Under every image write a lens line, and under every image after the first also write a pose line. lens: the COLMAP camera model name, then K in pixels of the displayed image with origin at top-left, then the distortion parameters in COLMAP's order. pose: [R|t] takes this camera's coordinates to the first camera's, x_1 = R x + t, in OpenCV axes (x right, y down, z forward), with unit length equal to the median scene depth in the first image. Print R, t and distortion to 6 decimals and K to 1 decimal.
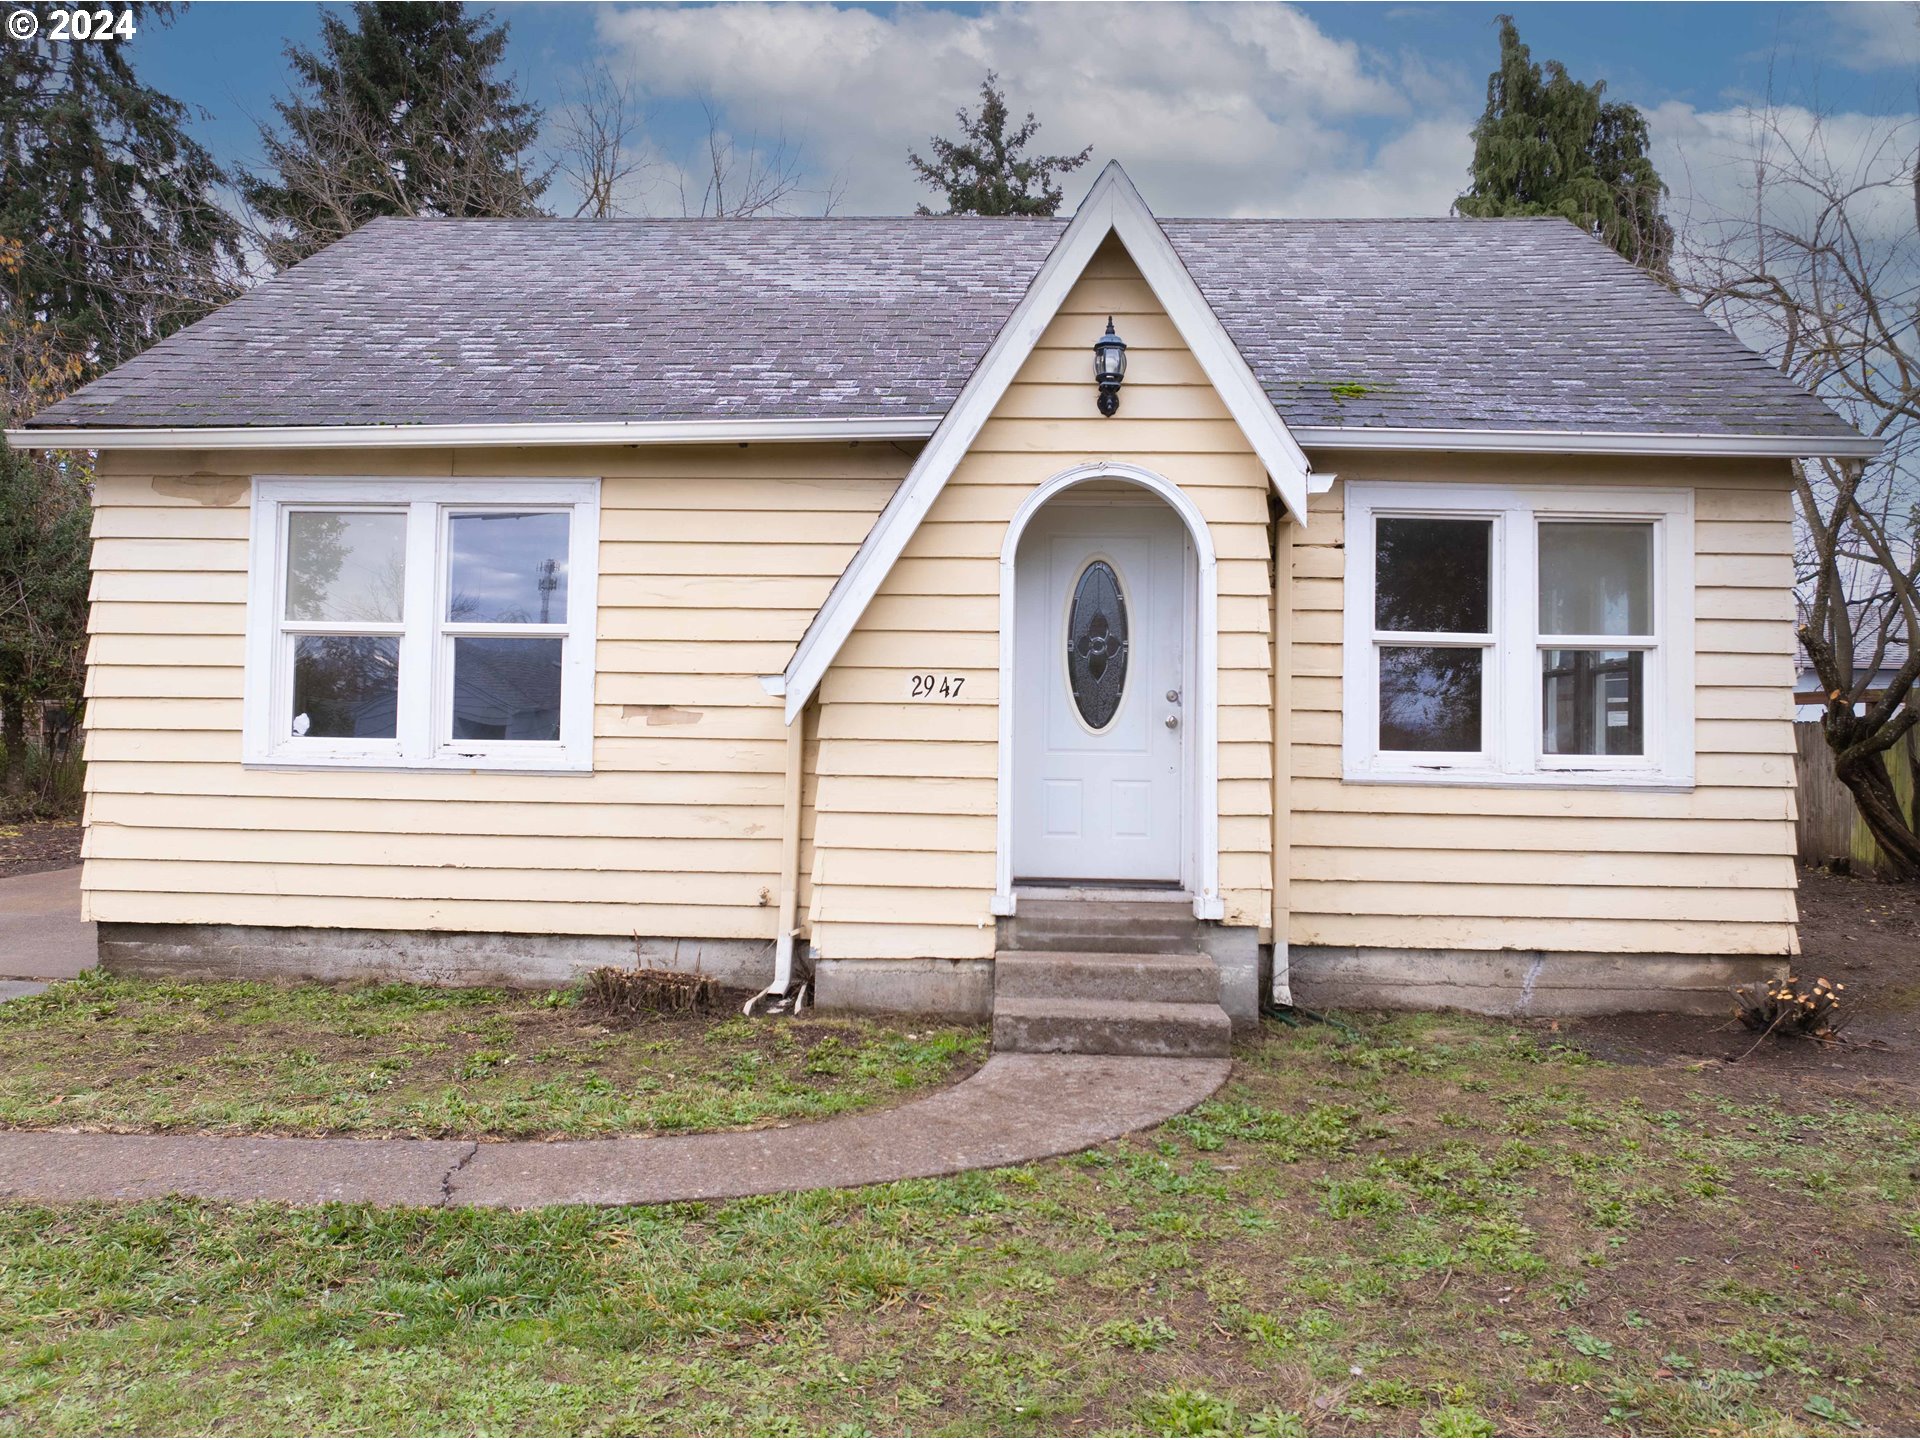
lens RADIAL K [[1353.2, 0, 964.8], [0, 1353.2, 706.7], [0, 0, 1]] dist [-0.037130, -0.004919]
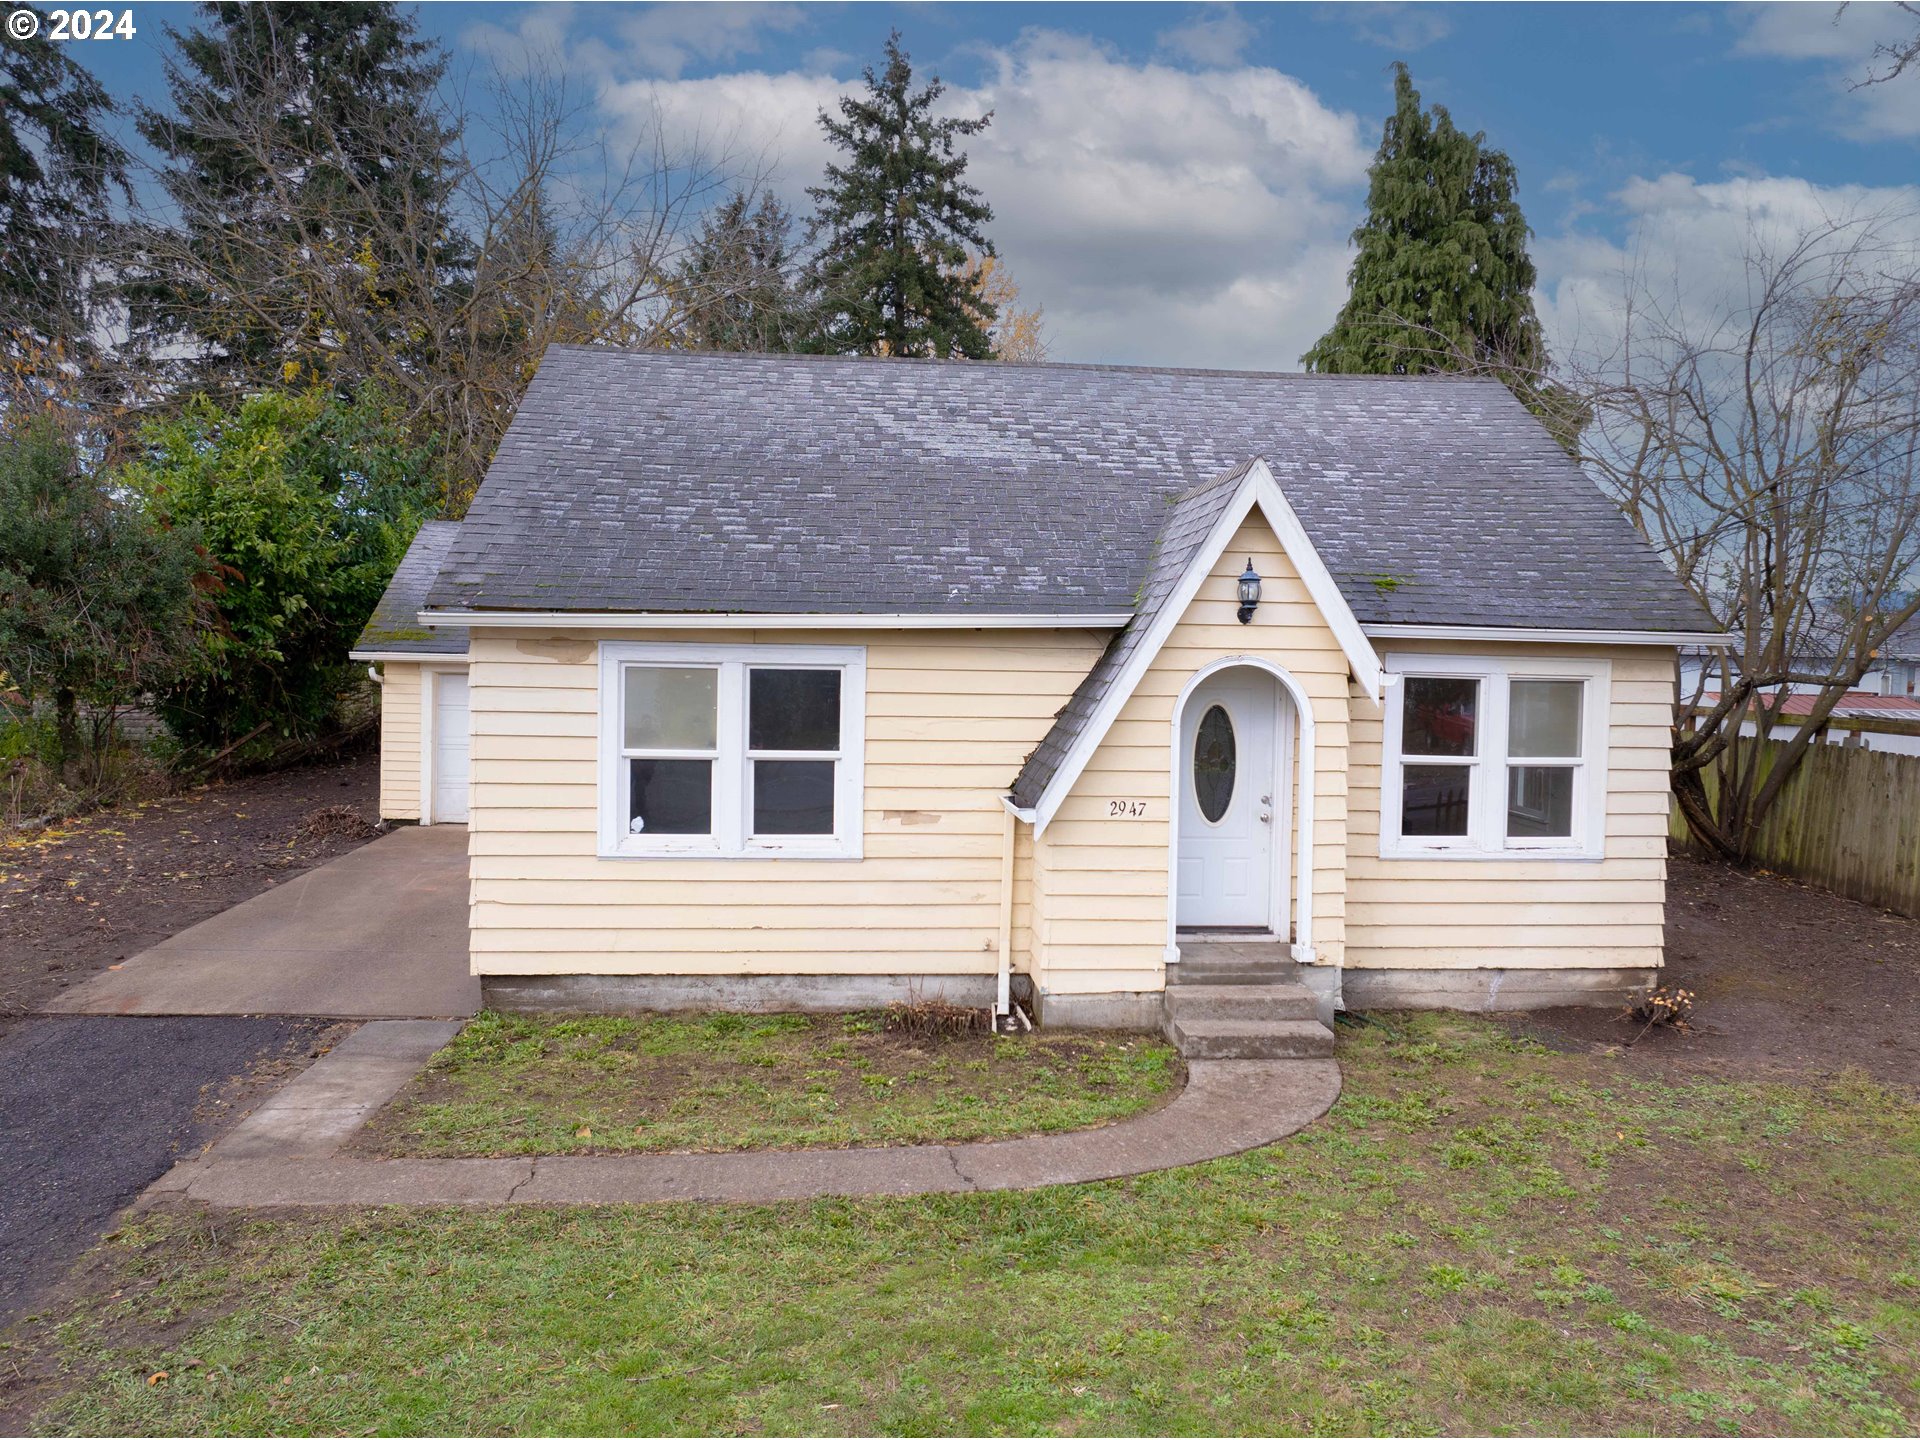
lens RADIAL K [[1353.2, 0, 964.8], [0, 1353.2, 706.7], [0, 0, 1]] dist [-0.037130, -0.004919]
pose [[0.992385, -0.003342, 0.123128, -0.350771], [-0.006047, 0.997105, 0.075795, -0.219731], [-0.123025, -0.075962, 0.989492, -0.389801]]
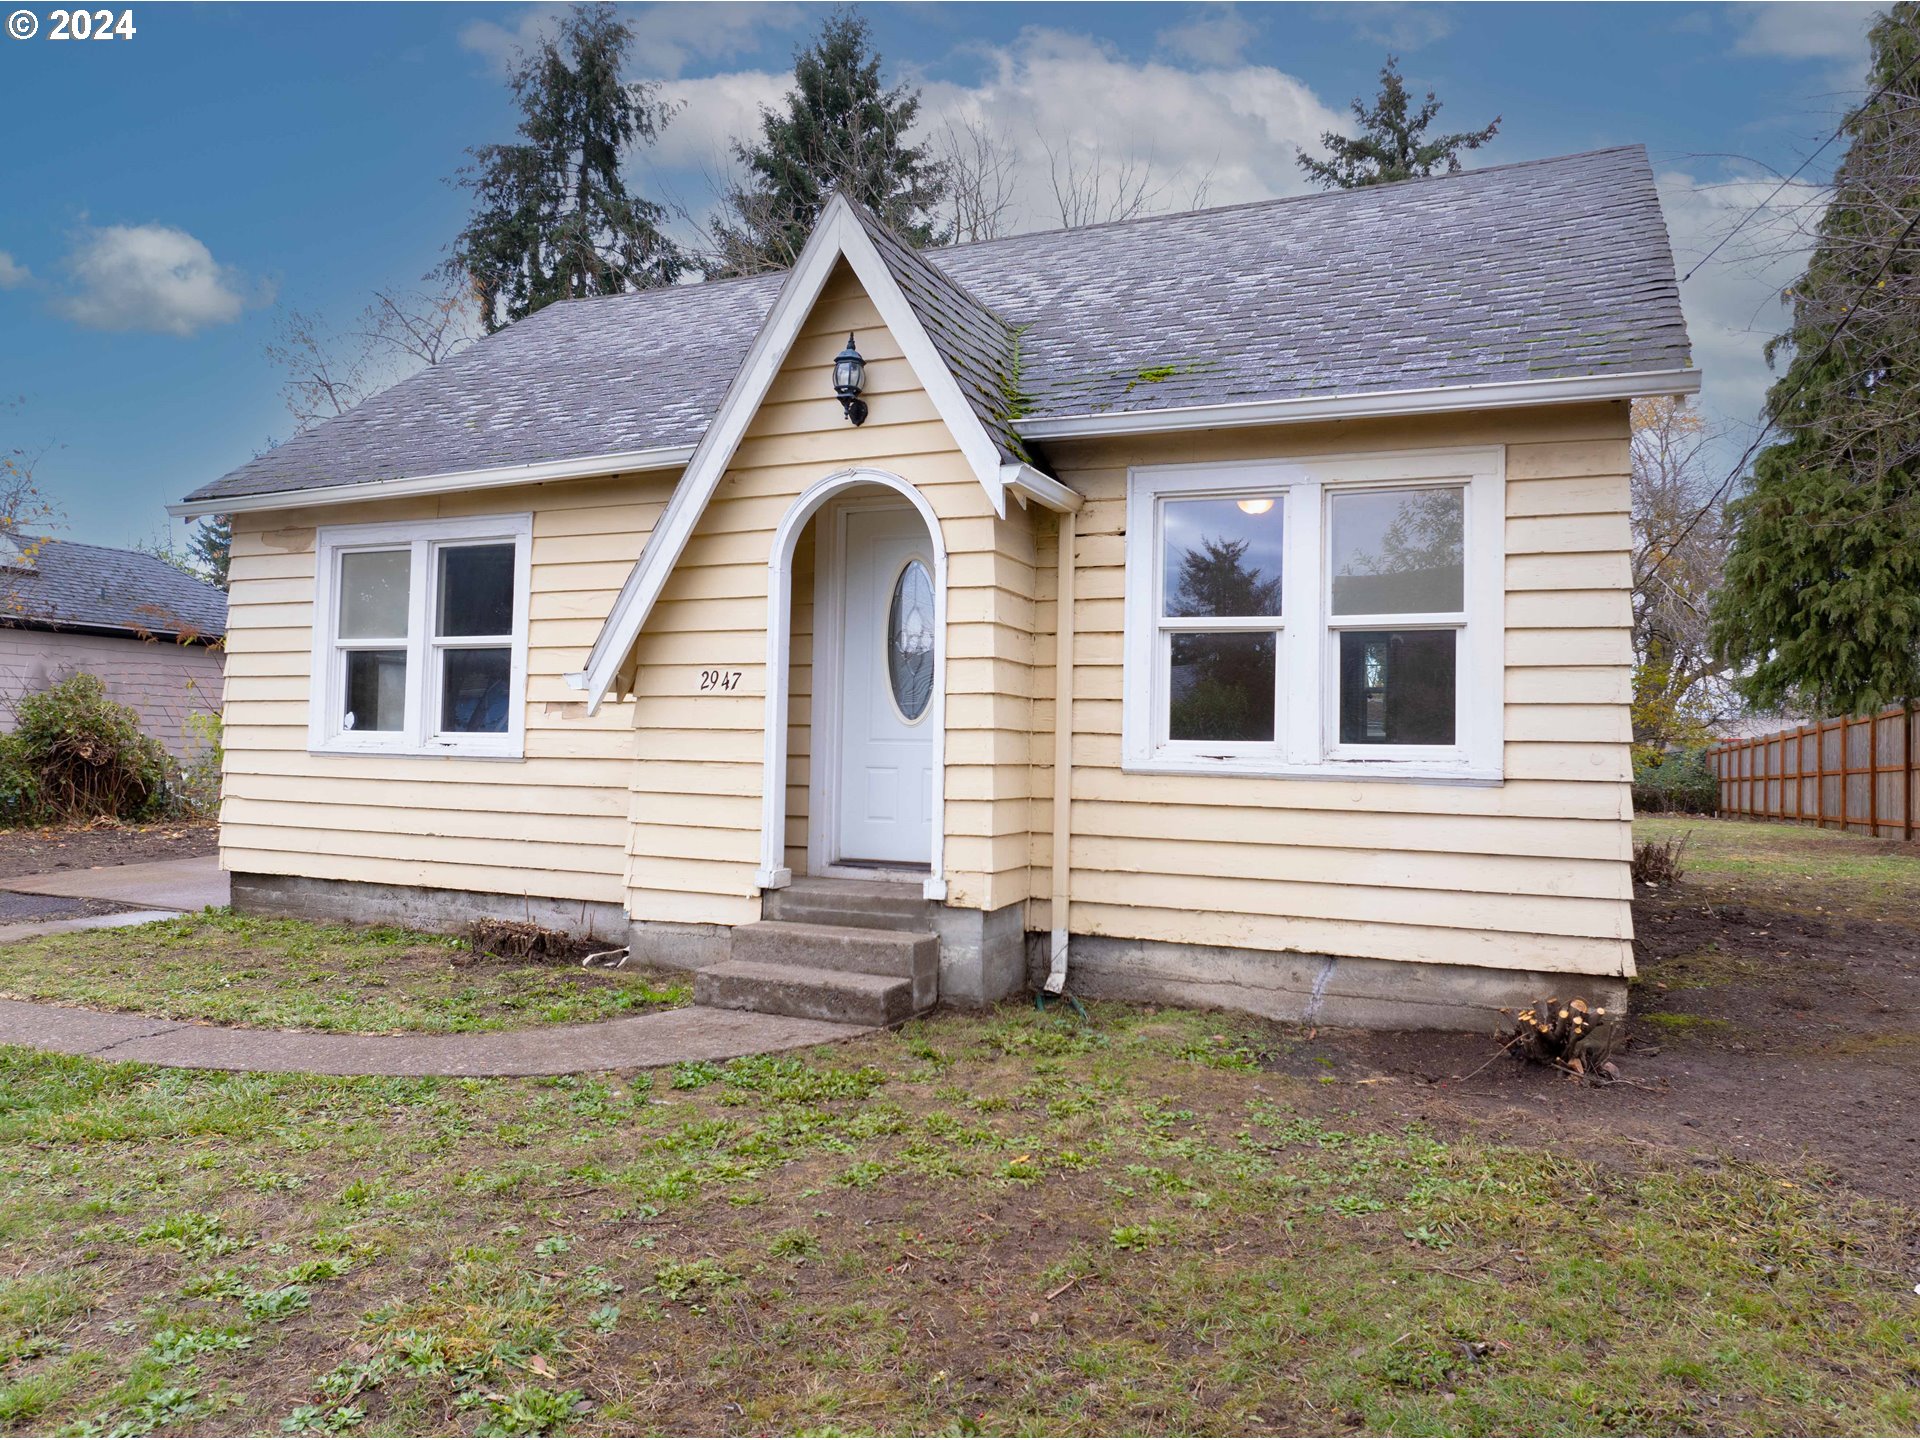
lens RADIAL K [[1353.2, 0, 964.8], [0, 1353.2, 706.7], [0, 0, 1]] dist [-0.037130, -0.004919]
pose [[0.928971, -0.009853, -0.370022, 0.541170], [0.004945, 0.999887, -0.014211, 0.021925], [0.370120, 0.011372, 0.928914, 0.036882]]
